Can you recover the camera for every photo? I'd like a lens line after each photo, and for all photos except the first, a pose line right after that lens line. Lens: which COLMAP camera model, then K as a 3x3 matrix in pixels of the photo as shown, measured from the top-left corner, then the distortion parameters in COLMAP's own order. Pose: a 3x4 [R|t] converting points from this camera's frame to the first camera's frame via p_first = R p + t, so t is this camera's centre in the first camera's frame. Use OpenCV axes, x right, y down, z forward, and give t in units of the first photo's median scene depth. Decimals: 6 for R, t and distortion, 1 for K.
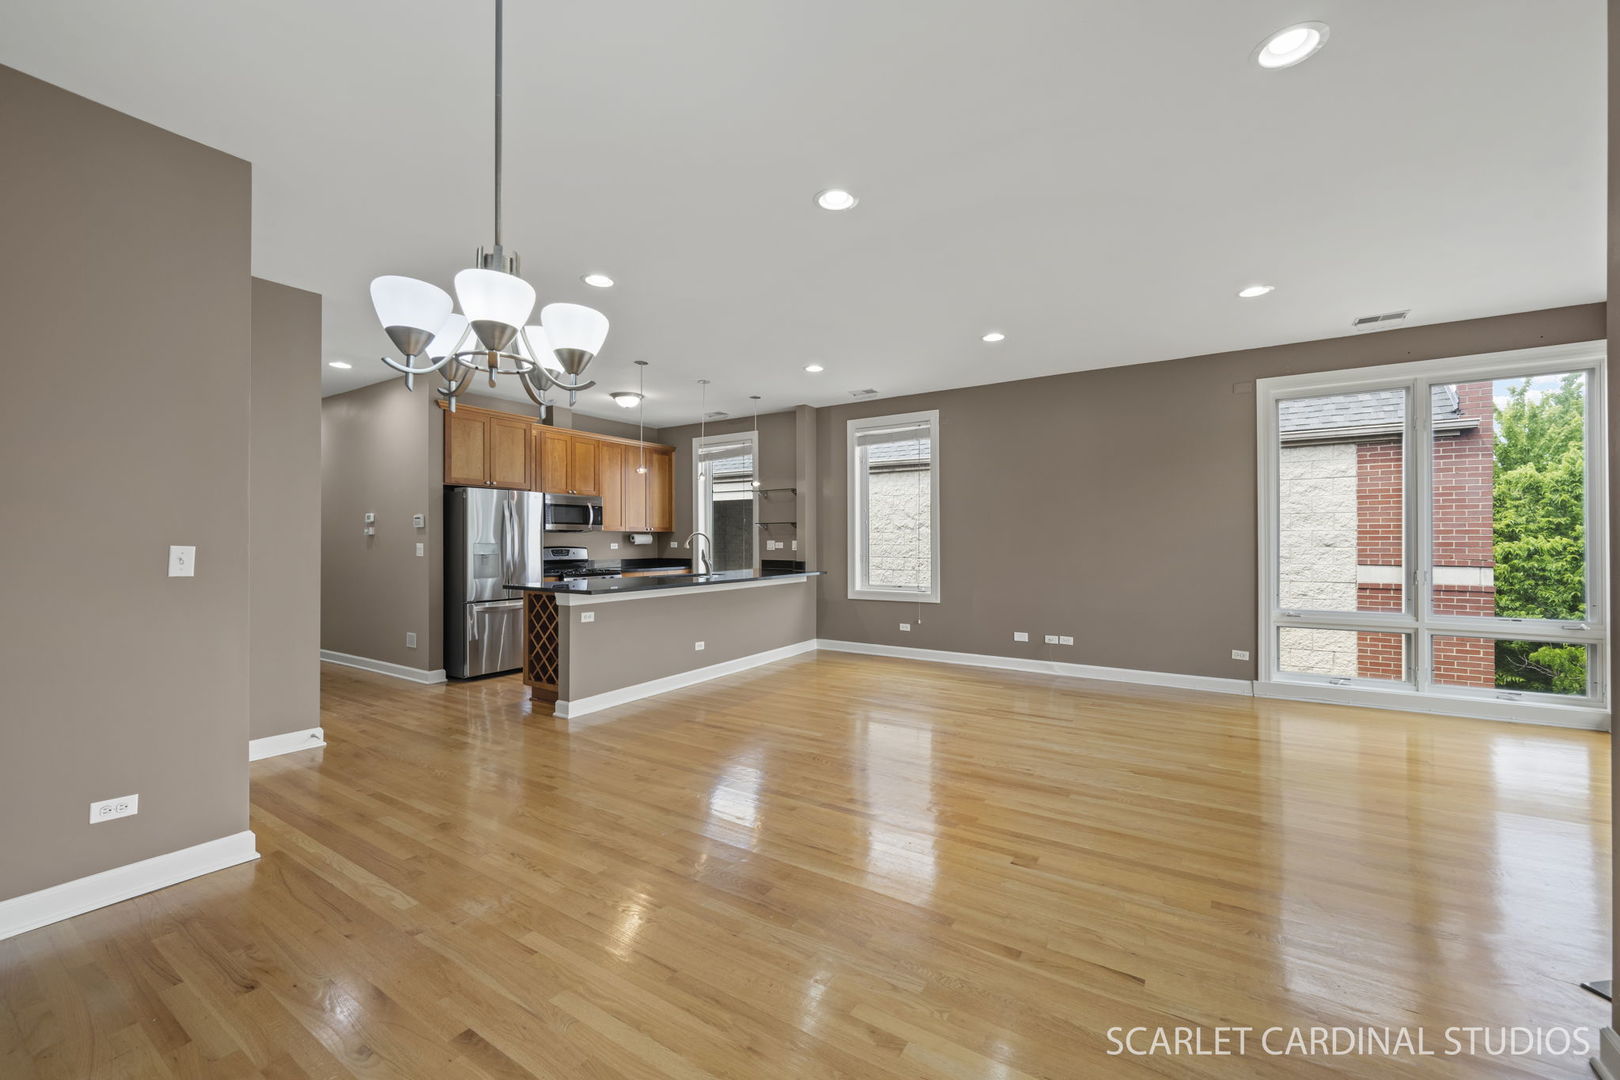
lens RADIAL K [[645.9, 0, 818.8], [0, 645.9, 536.5], [0, 0, 1]] dist [-0.000614, -0.000498]
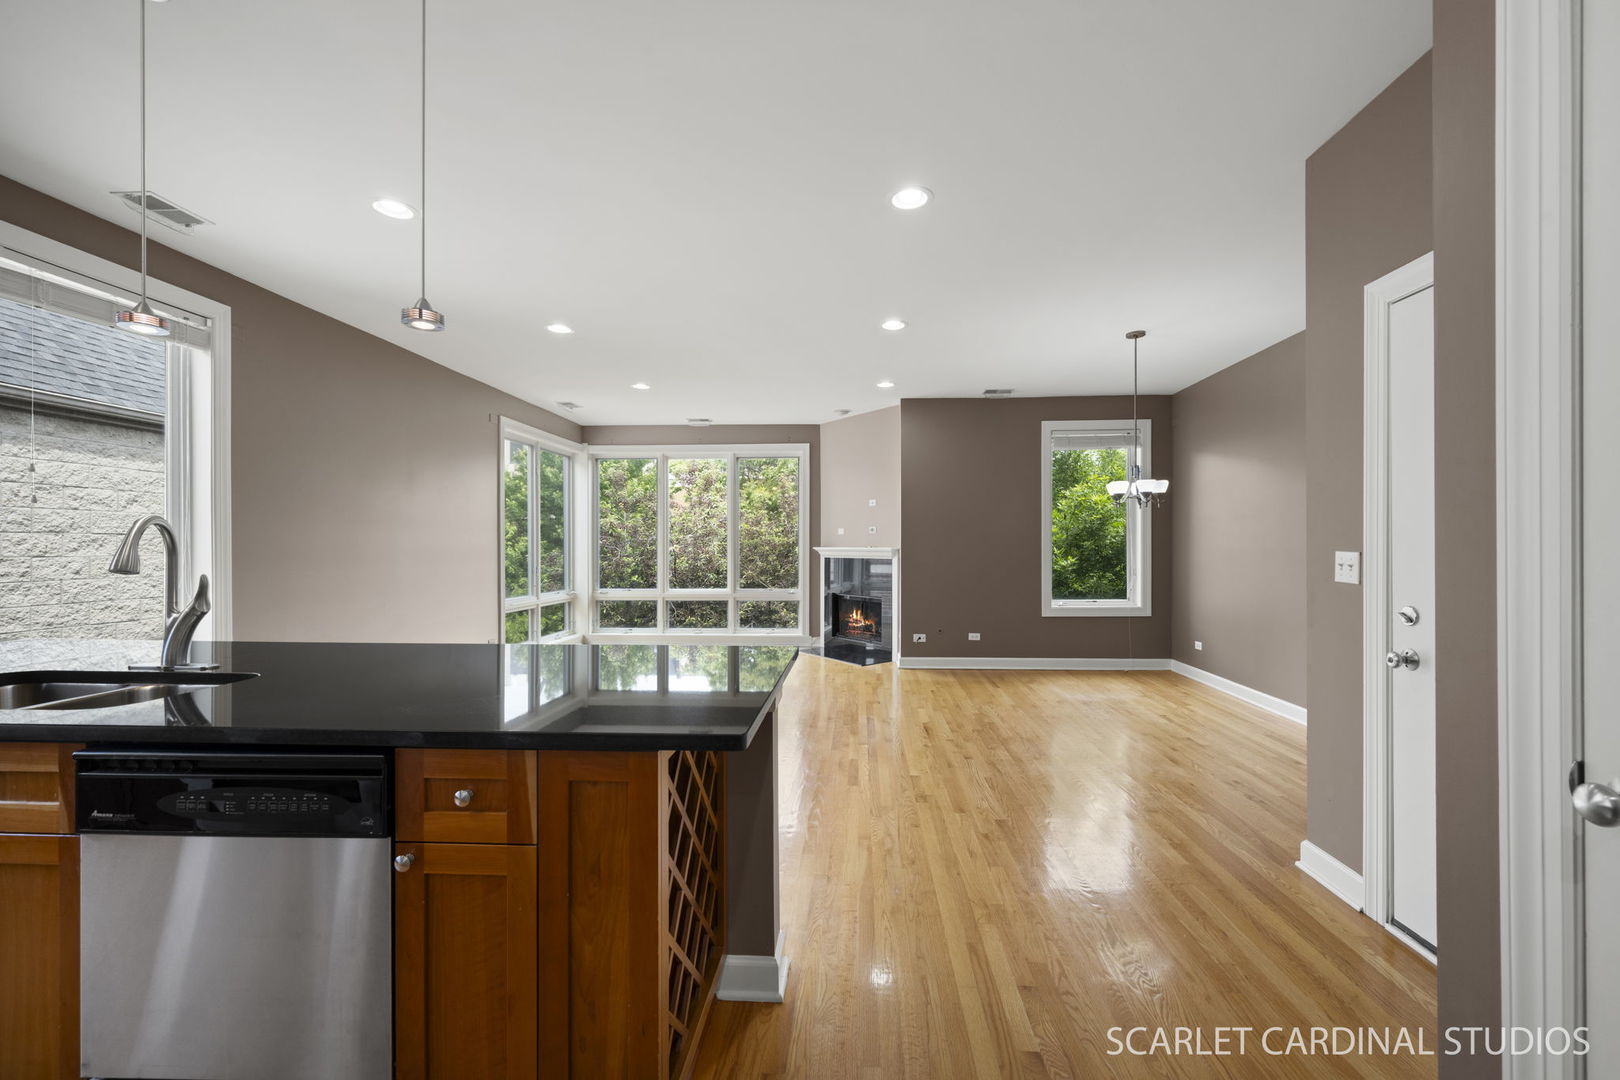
lens RADIAL K [[645.9, 0, 819.3], [0, 645.9, 545.9], [0, 0, 1]] dist [-0.000614, -0.000498]
pose [[-0.482160, 0.002682, 0.876079, -0.576413], [-0.004239, 0.999976, -0.005395, 0.006840], [-0.876073, -0.006315, -0.482137, 0.888154]]
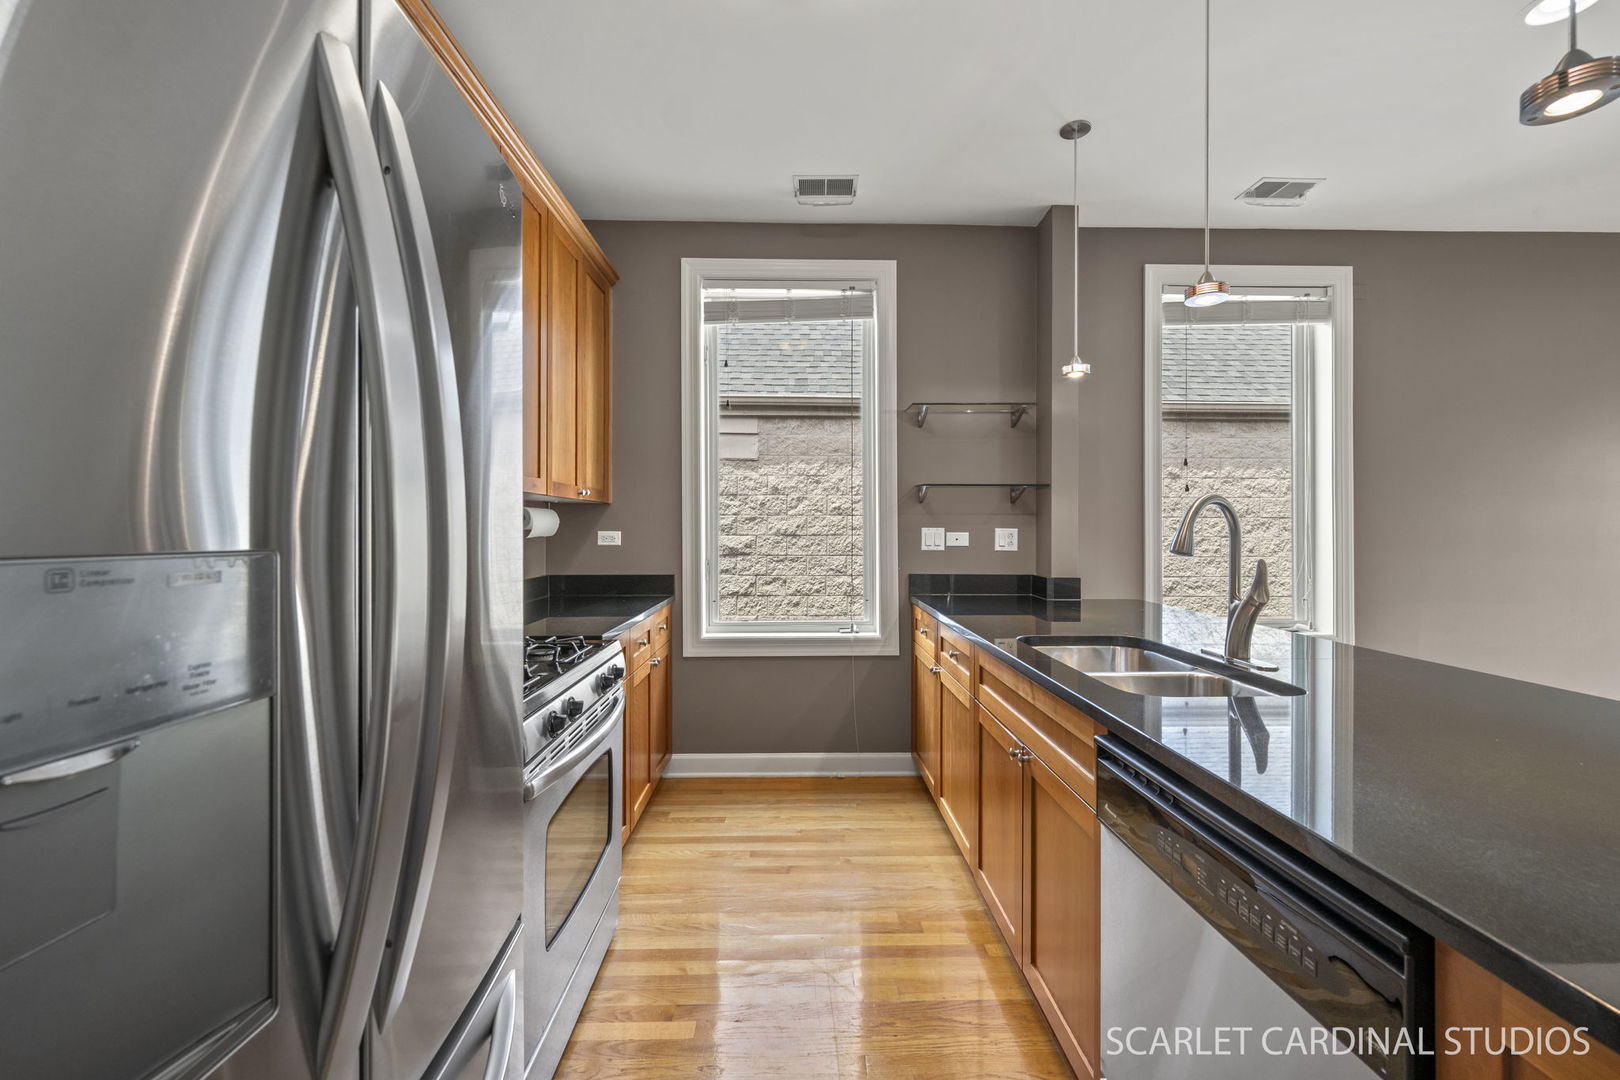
lens RADIAL K [[656.1, 0, 809.9], [0, 656.1, 527.7], [0, 0, 1]] dist [0.000461, 0.000803]
pose [[0.825202, 0.003469, 0.564828, -0.483063], [-0.005284, 0.999985, 0.001578, 0.007606], [-0.564814, -0.004287, 0.825207, 0.879080]]
